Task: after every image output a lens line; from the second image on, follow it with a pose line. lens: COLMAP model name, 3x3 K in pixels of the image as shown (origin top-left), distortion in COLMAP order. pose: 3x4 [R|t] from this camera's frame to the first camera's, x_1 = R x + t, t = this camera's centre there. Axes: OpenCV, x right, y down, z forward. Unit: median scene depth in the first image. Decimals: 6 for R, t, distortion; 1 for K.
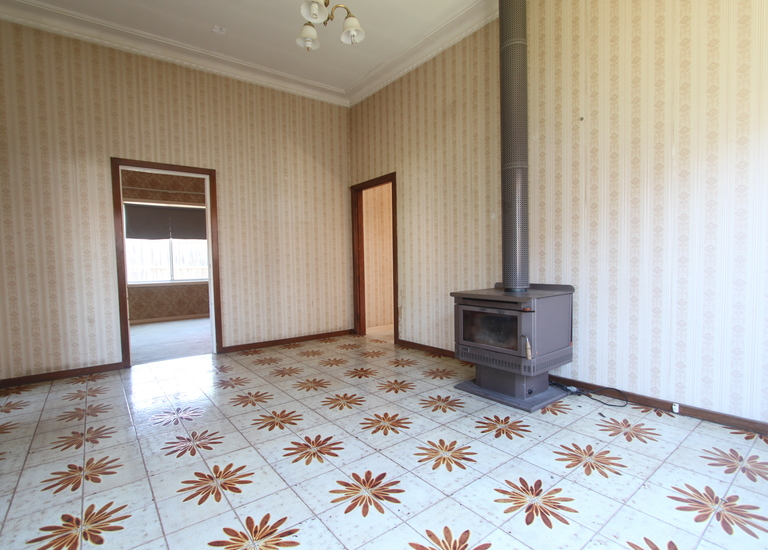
lens RADIAL K [[379.5, 0, 381.8], [0, 379.5, 277.5], [0, 0, 1]] dist [-0.000573, -0.000051]
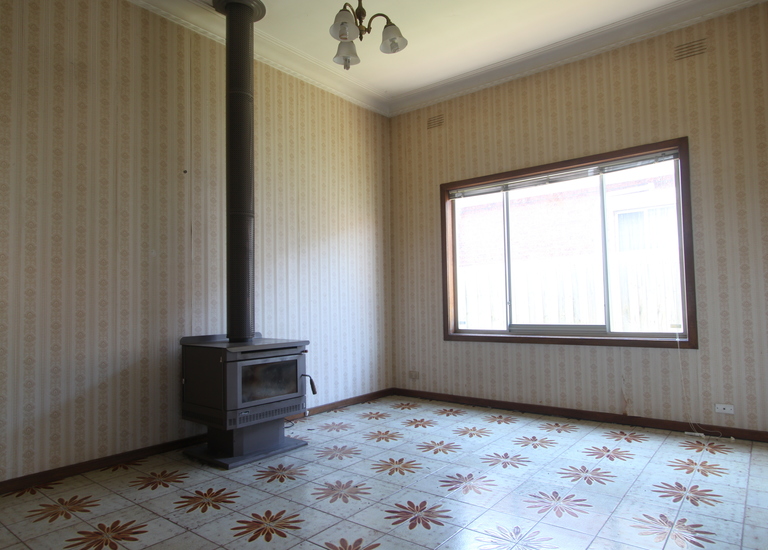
lens RADIAL K [[488.1, 0, 384.4], [0, 488.1, 278.4], [0, 0, 1]] dist [-0.001350, -0.000400]
pose [[-0.239628, 0.073131, 0.968106, -1.193105], [0.060430, 0.996349, -0.060307, -0.033533], [-0.968982, 0.044051, -0.243173, 1.210751]]
